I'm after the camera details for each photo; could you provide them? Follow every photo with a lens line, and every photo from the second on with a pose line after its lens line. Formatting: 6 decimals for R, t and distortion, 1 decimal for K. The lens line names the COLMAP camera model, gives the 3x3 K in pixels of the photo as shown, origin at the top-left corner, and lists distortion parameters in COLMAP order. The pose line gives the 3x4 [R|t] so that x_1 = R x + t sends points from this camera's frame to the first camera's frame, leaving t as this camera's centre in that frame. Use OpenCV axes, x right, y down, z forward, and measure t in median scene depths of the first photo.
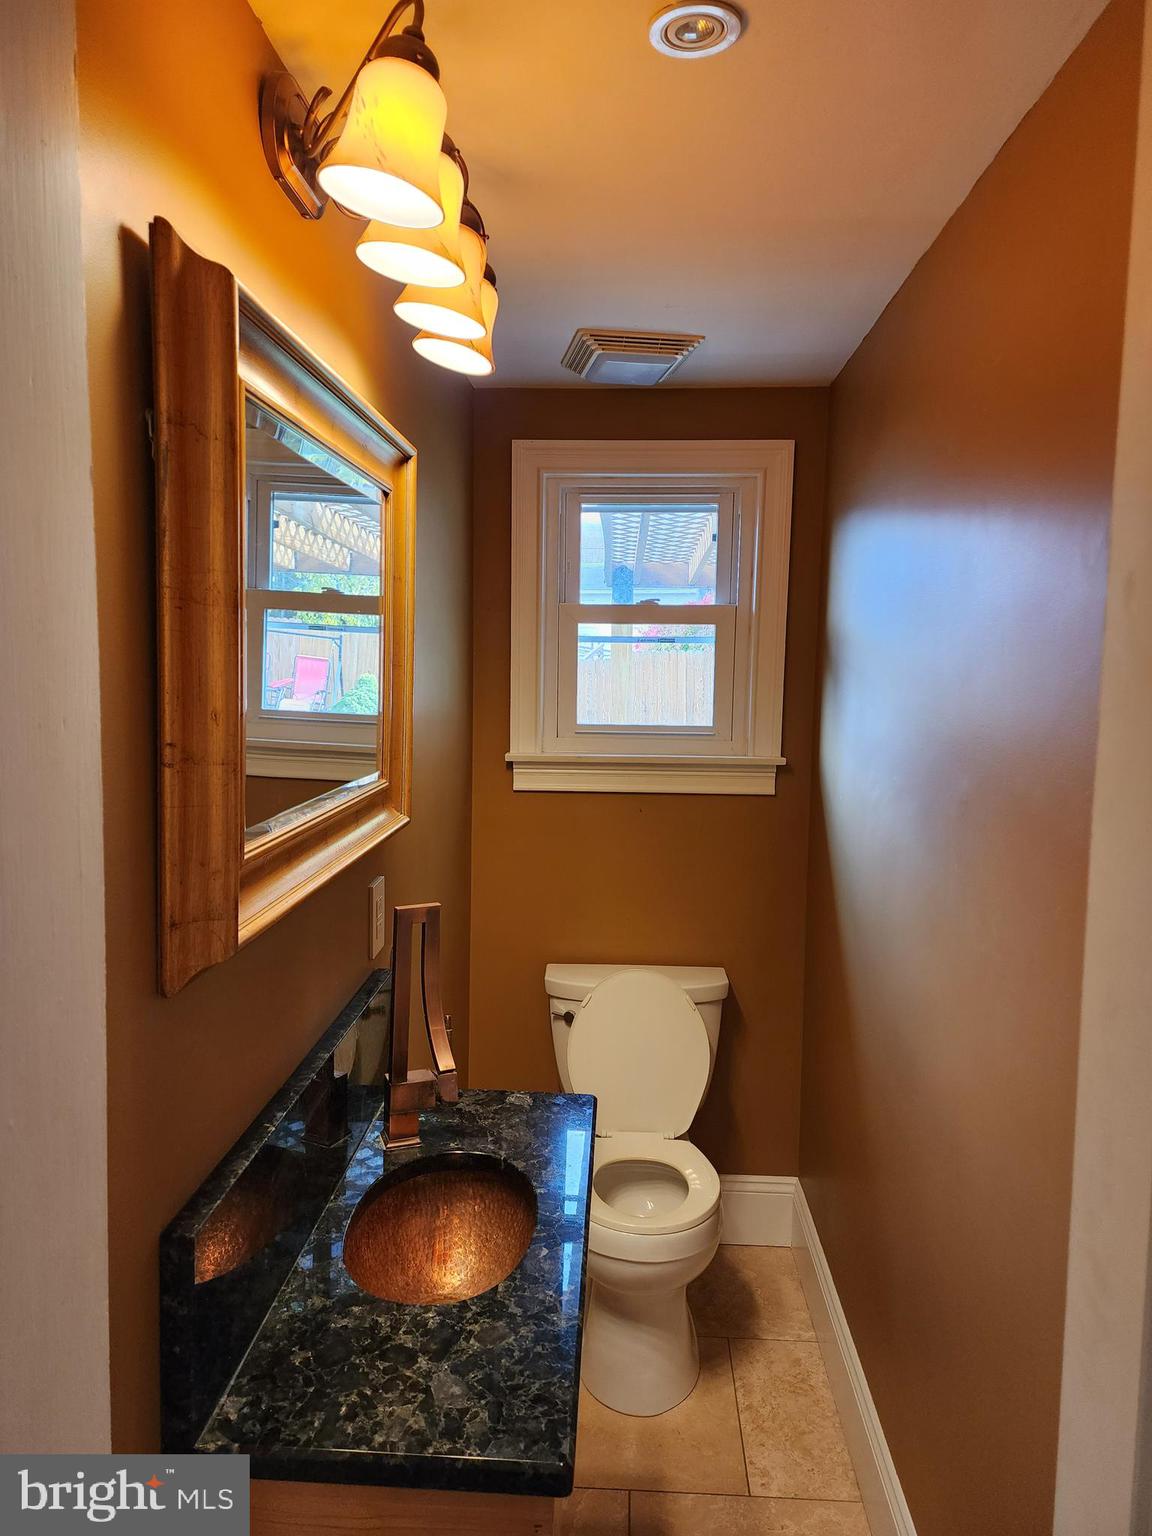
lens RADIAL K [[1015.6, 0, 576.0], [0, 1015.6, 768.0], [0, 0, 1]] dist [0.093734, -0.074633]
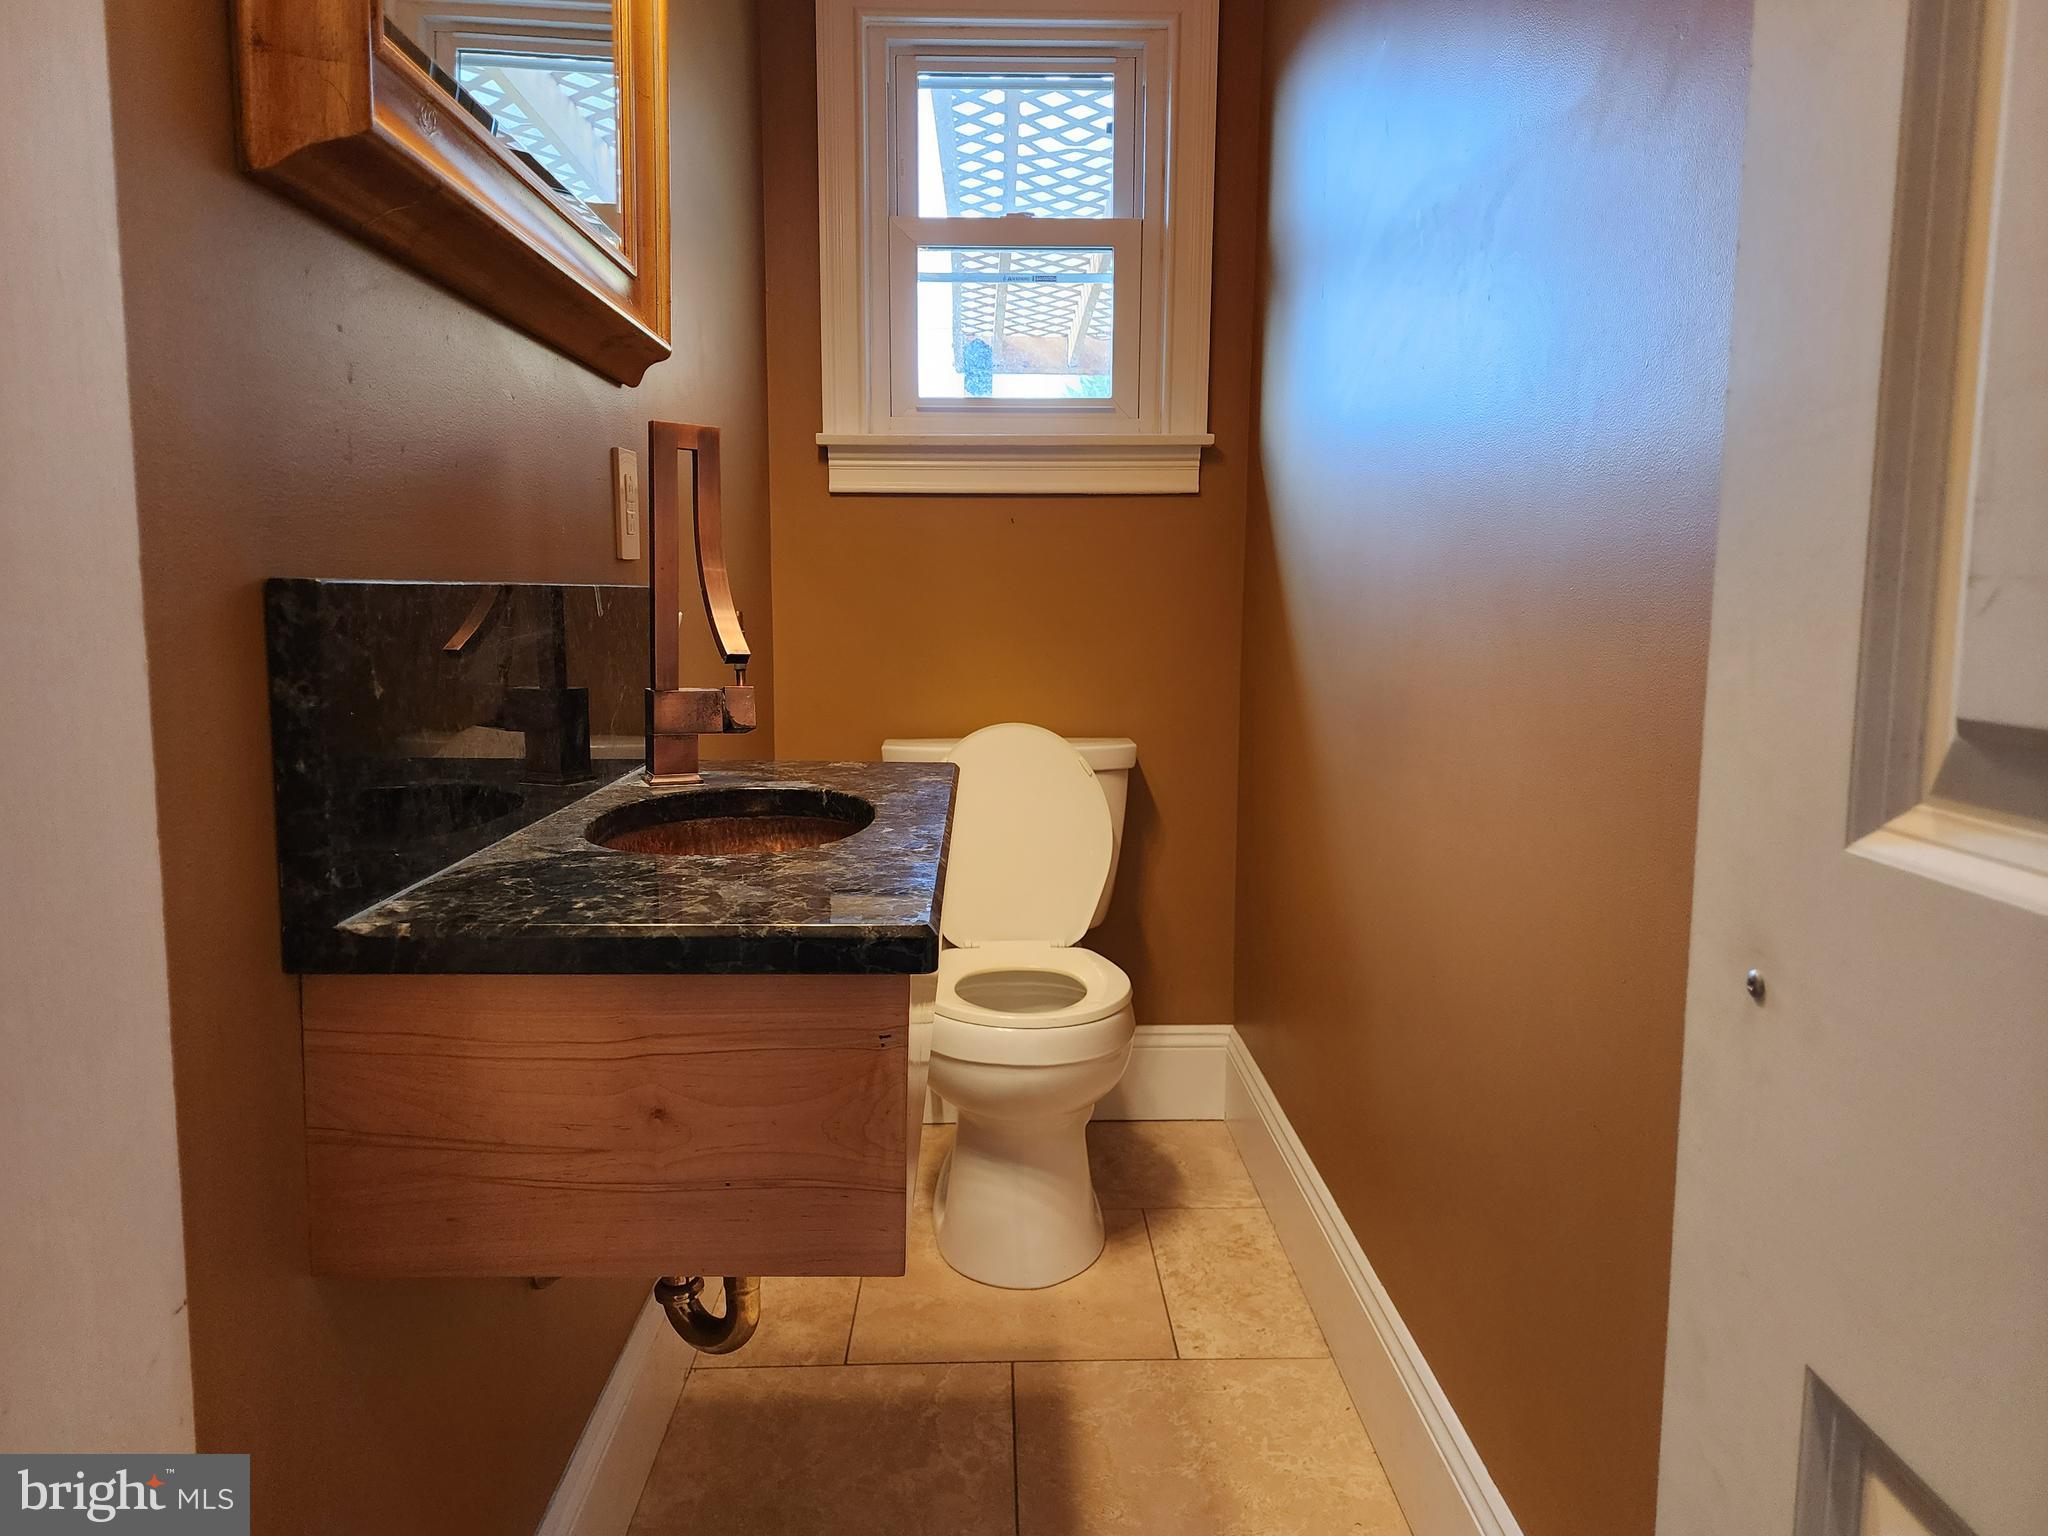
lens RADIAL K [[1369.3, 0, 1021.9], [0, 1369.3, 761.3], [0, 0, 1]] dist [0.085527, -0.072152]
pose [[0.996972, -0.017897, 0.075676, -0.004927], [0.016233, 0.999614, 0.022547, 0.204293], [-0.076050, -0.021251, 0.996878, 0.048896]]
